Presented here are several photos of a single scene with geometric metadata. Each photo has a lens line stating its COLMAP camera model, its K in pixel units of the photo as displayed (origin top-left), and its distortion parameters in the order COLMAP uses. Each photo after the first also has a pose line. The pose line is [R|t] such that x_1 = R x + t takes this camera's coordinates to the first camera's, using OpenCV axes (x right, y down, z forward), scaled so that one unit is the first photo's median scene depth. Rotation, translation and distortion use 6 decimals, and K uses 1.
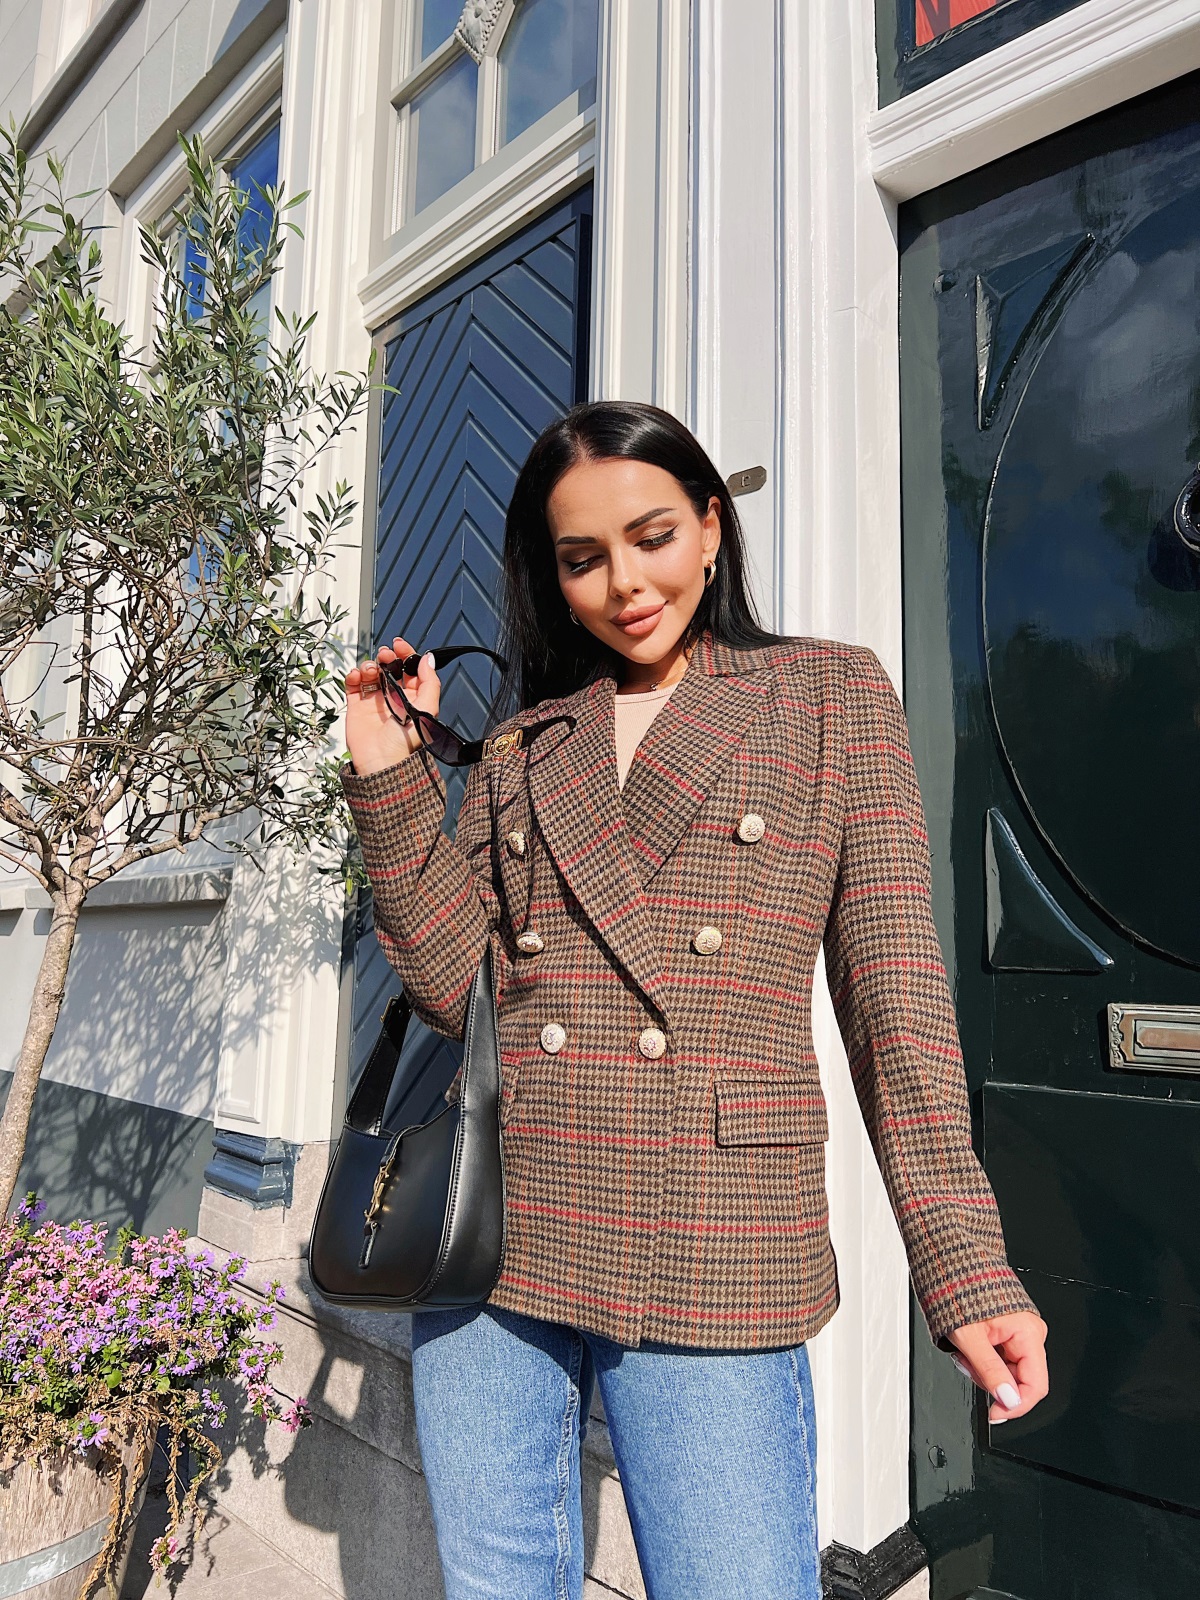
lens RADIAL K [[1188.9, 0, 600.0], [0, 1188.9, 800.0], [0, 0, 1]] dist [0.025598, -0.046786]
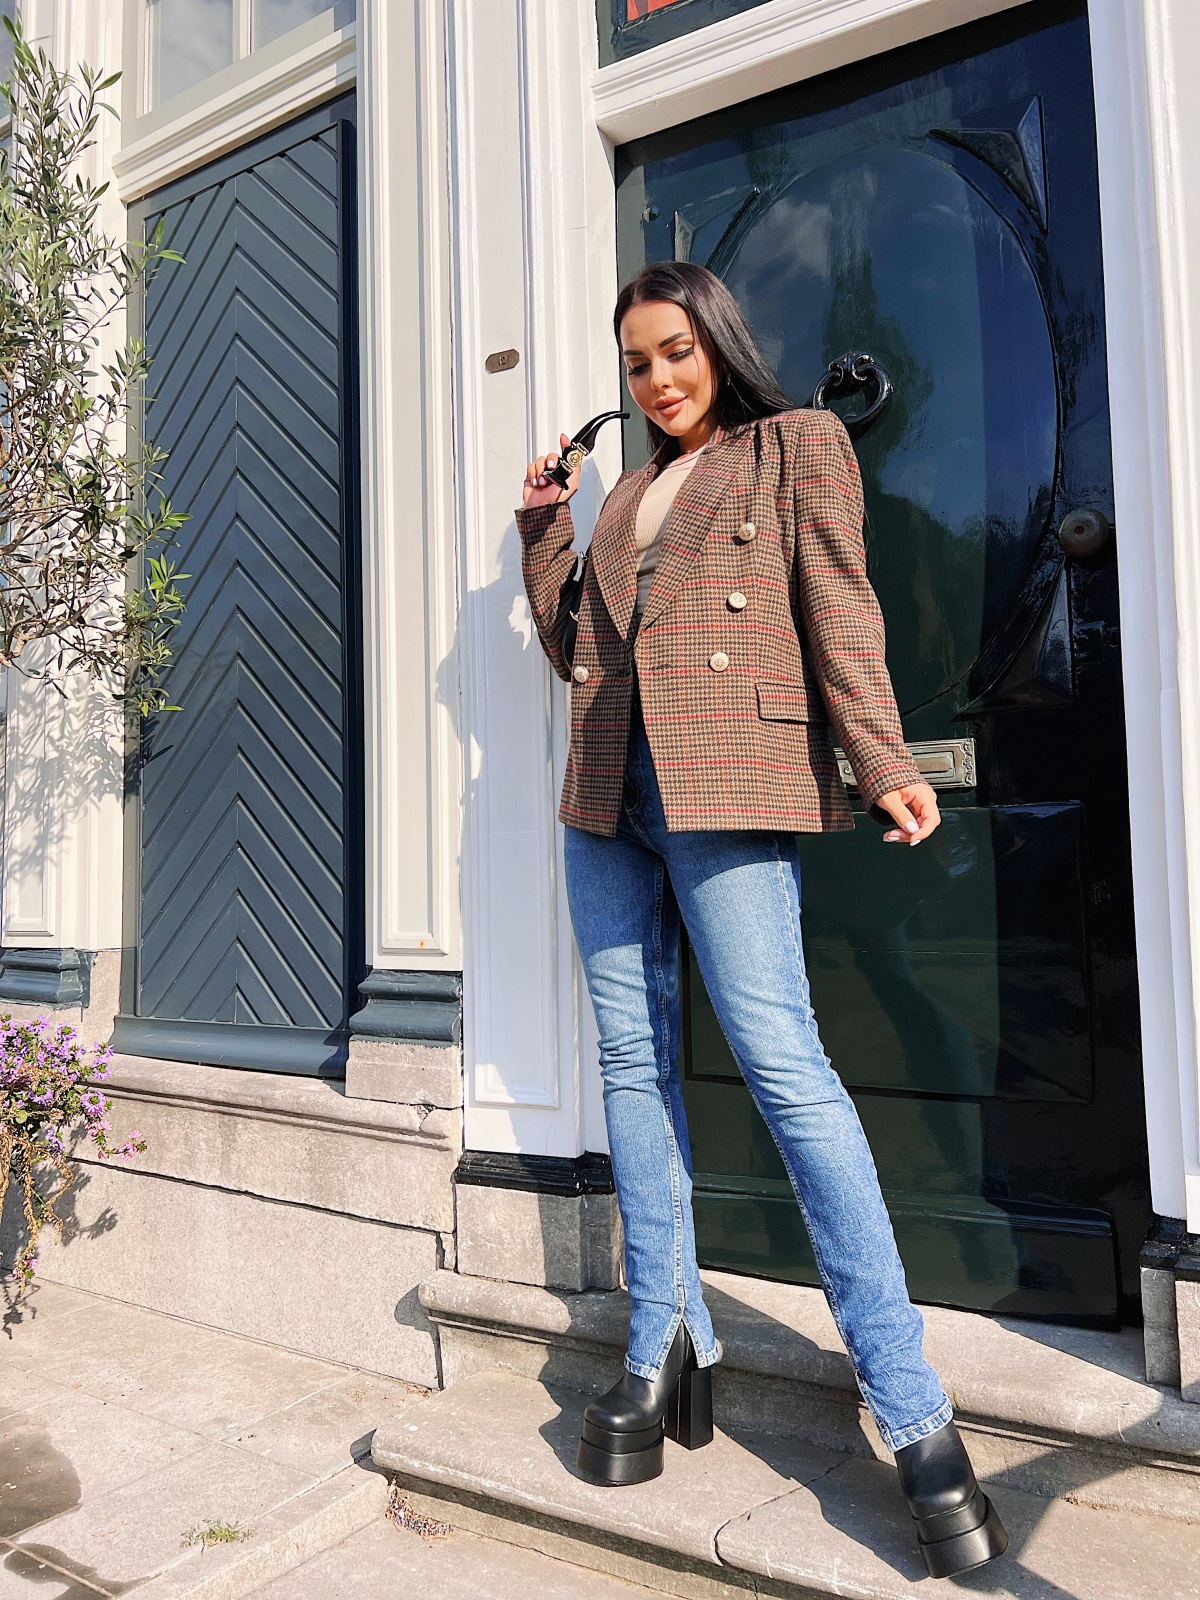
lens RADIAL K [[1188.9, 0, 600.0], [0, 1188.9, 800.0], [0, 0, 1]] dist [0.025598, -0.046786]
pose [[0.964372, -0.029777, 0.262869, -0.093722], [0.011928, 0.997529, 0.069241, 0.083757], [-0.264281, -0.063638, 0.962344, -0.206571]]
